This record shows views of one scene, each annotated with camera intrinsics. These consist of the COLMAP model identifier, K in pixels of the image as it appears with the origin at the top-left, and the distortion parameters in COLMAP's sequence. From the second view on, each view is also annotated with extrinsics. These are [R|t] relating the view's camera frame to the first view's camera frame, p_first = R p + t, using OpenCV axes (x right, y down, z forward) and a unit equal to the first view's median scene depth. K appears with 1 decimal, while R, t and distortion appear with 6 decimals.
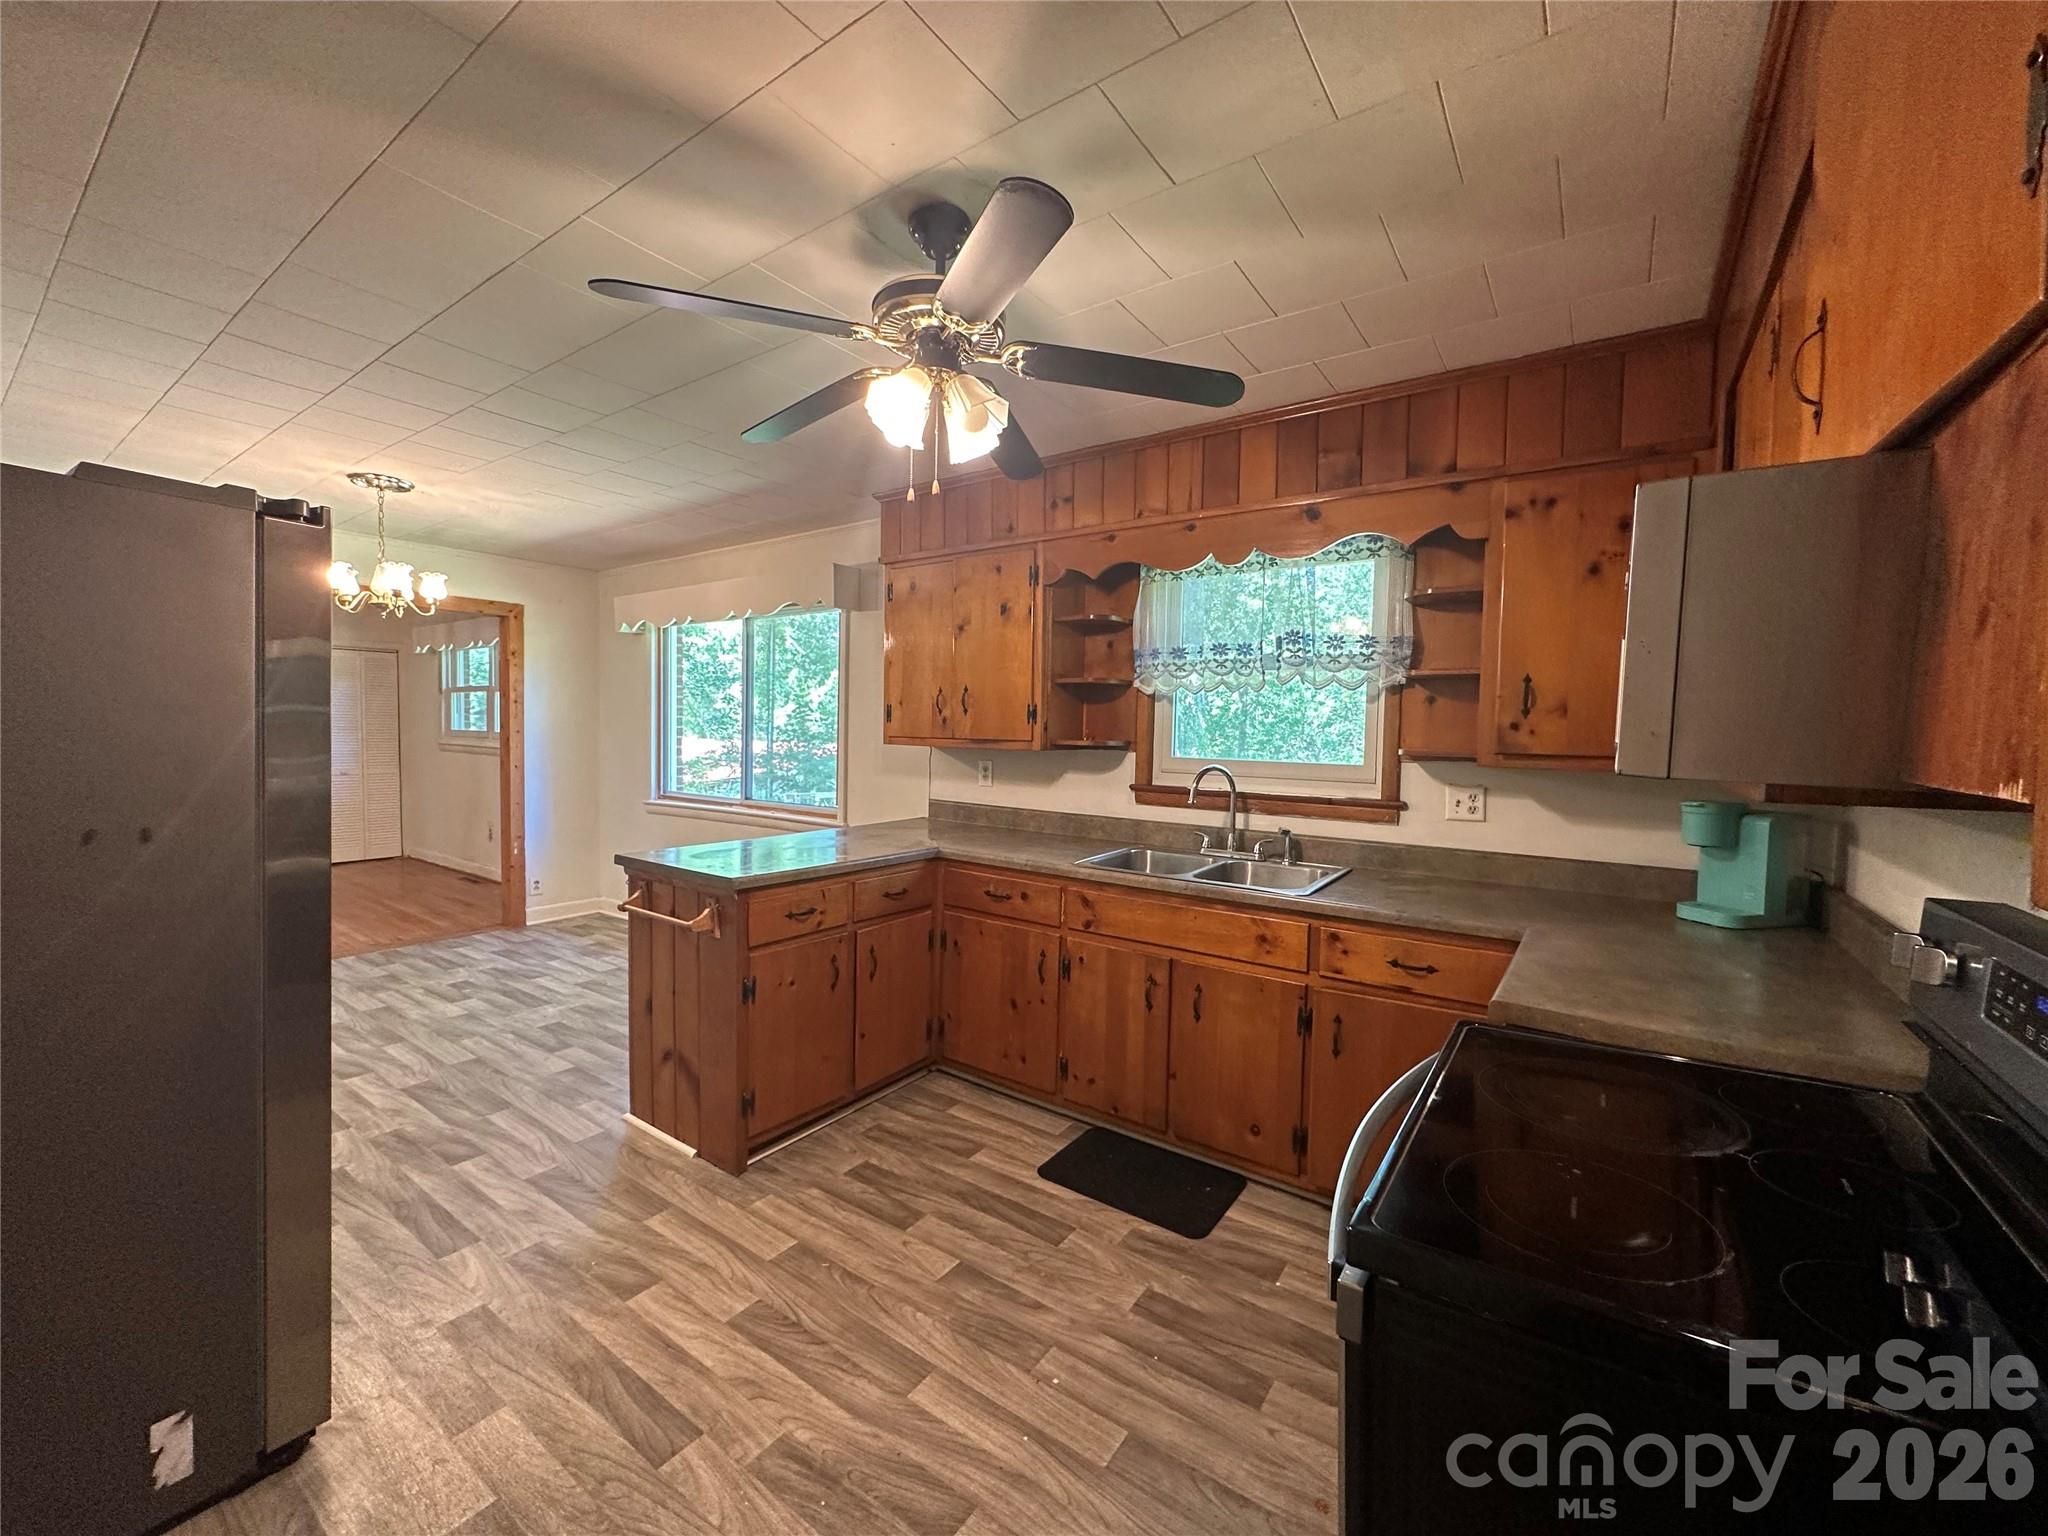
lens RADIAL K [[817.6, 0, 1030.1], [0, 817.6, 765.5], [0, 0, 1]] dist [-0.004133, -0.000076]
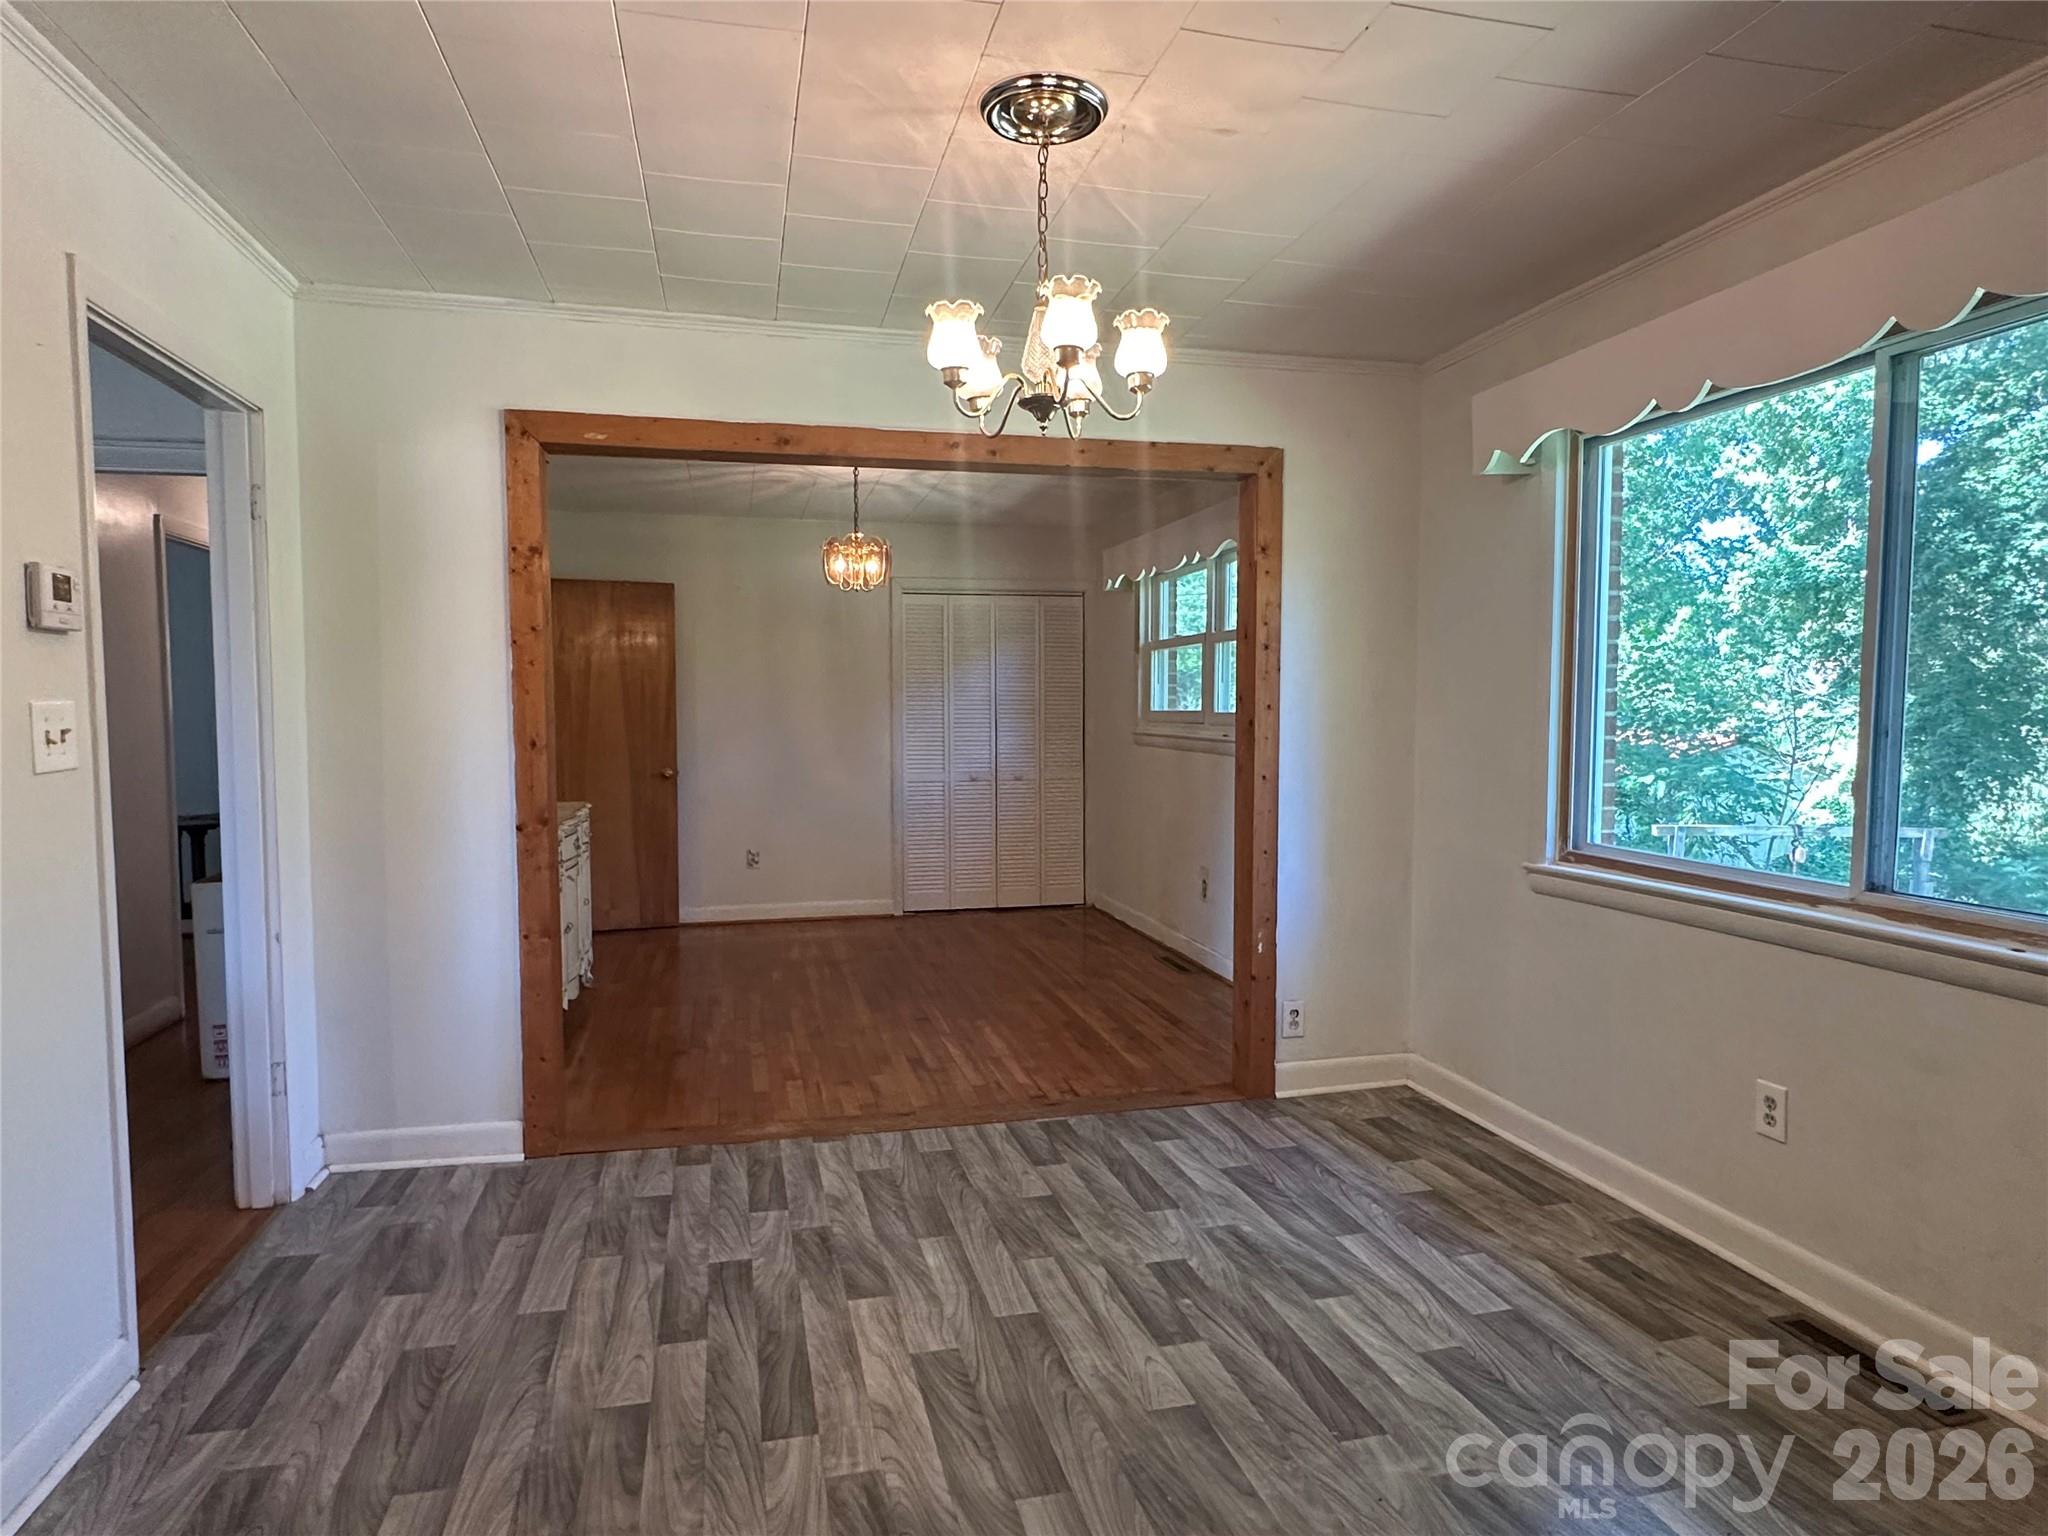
lens RADIAL K [[1176.6, 0, 1016.0], [0, 1176.6, 782.9], [0, 0, 1]] dist [0.000736, 0.000324]
pose [[0.749221, 0.024157, -0.661879, -0.420776], [-0.014702, 0.999695, 0.019845, -0.011869], [0.662157, -0.005138, 0.749348, 0.568598]]
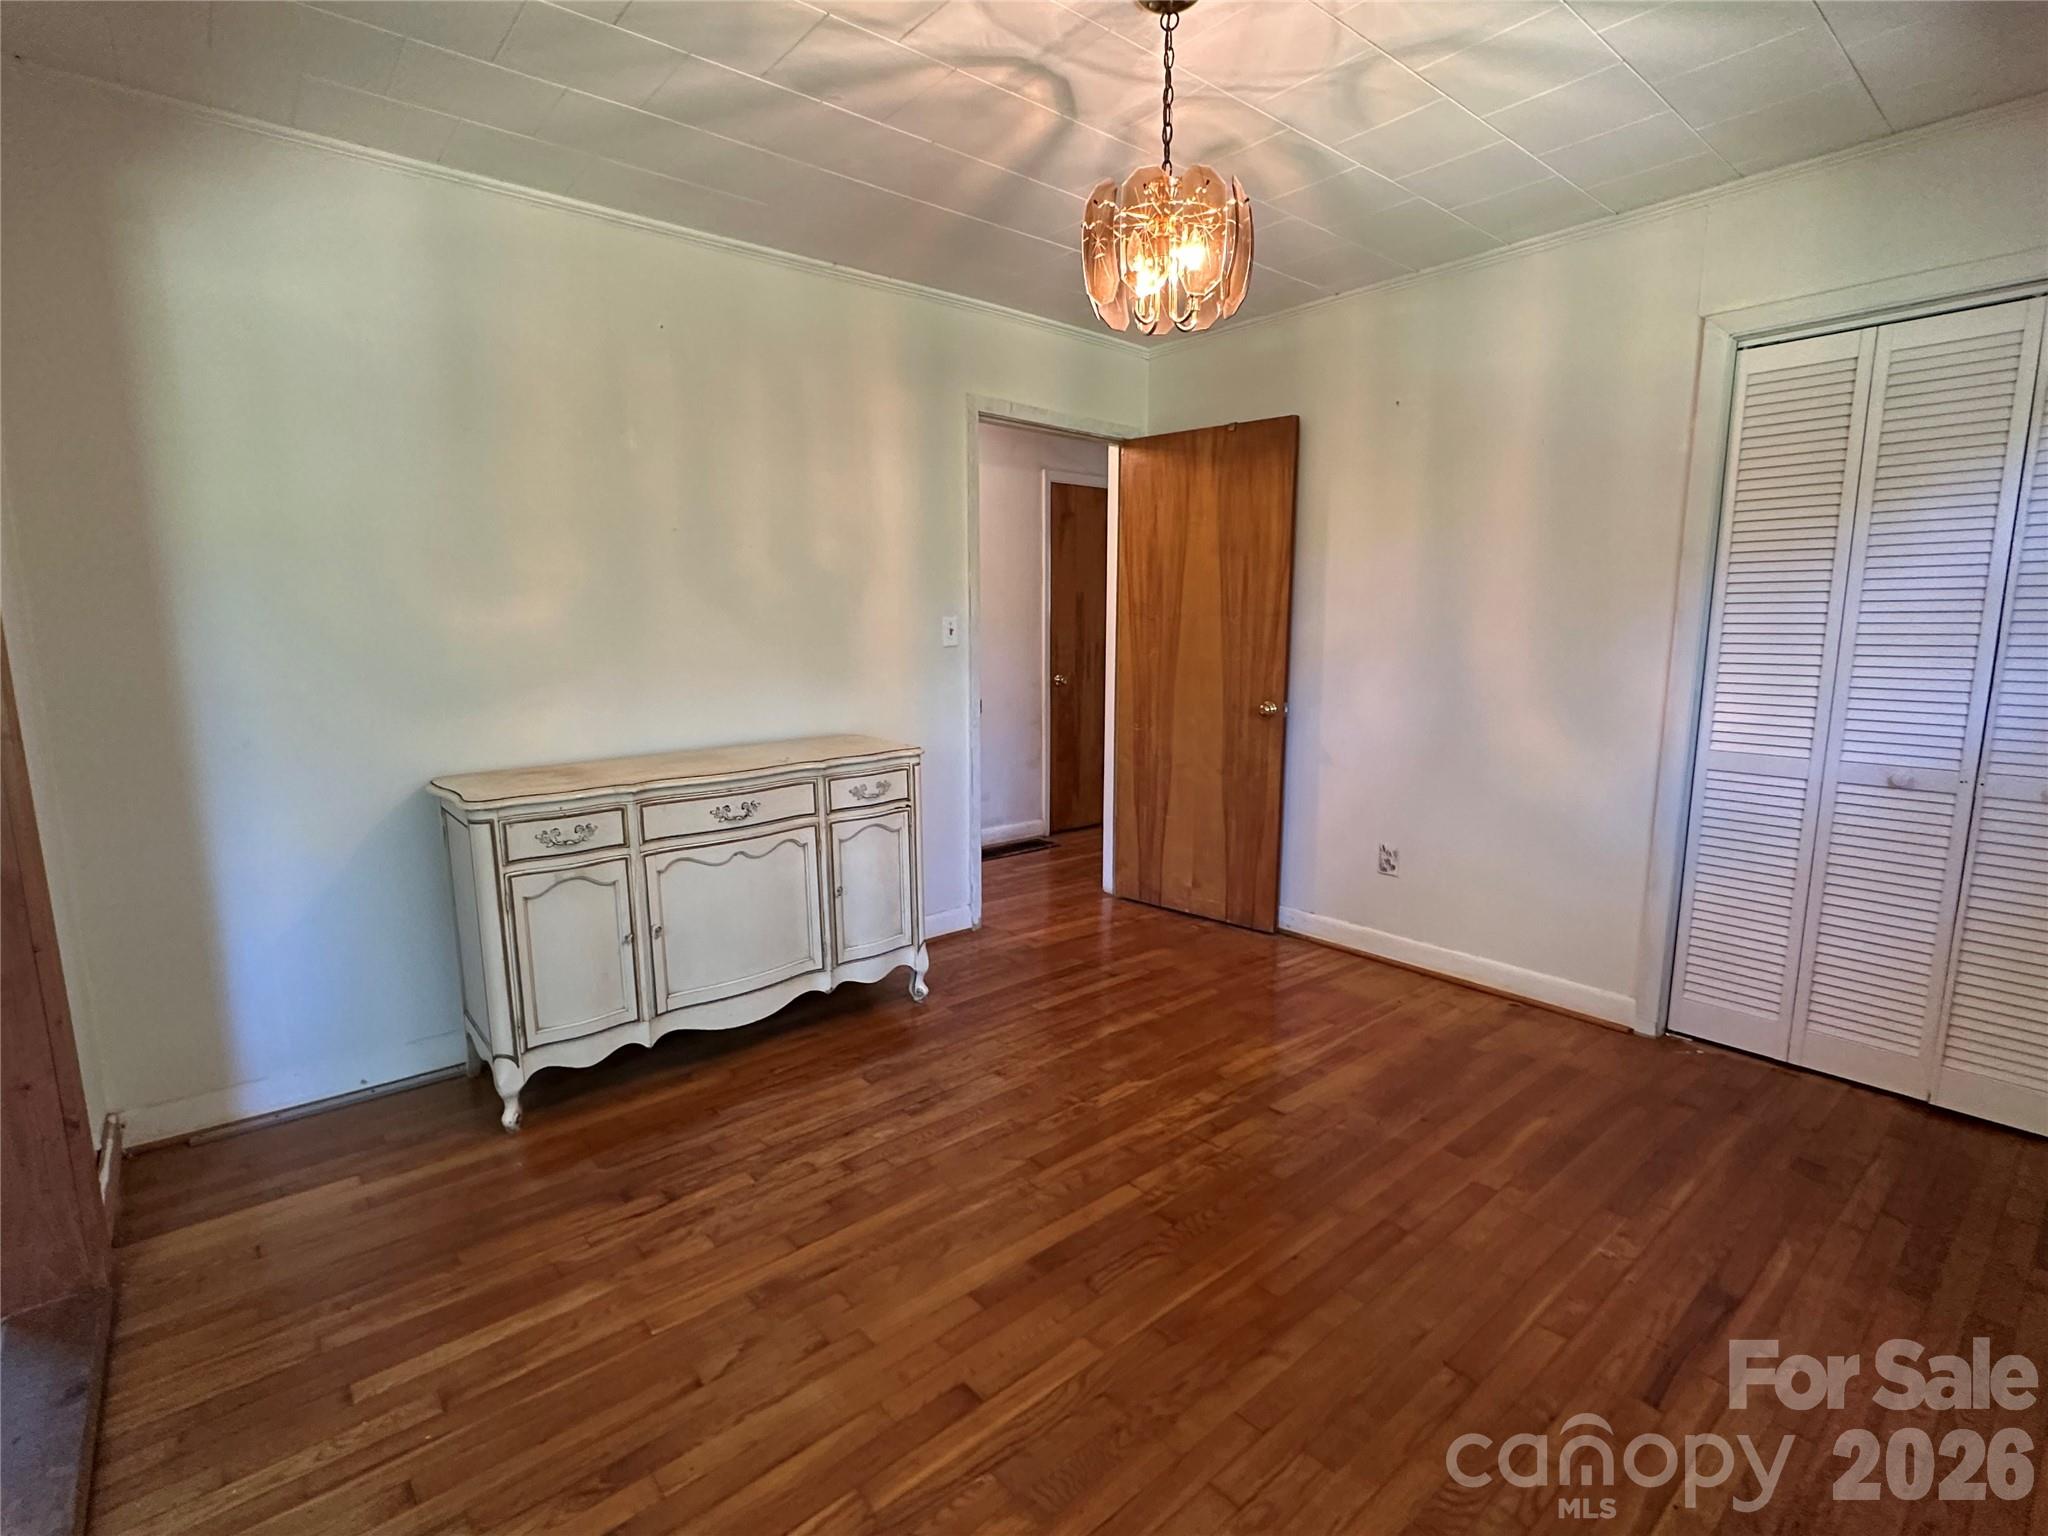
lens RADIAL K [[971.0, 0, 1015.7], [0, 971.0, 774.0], [0, 0, 1]] dist [-0.003466, -0.000144]
pose [[-0.256505, 0.138532, -0.956564, -1.039079], [-0.043006, 0.987059, 0.154480, -0.066123], [0.965586, 0.080763, -0.247228, 1.669760]]
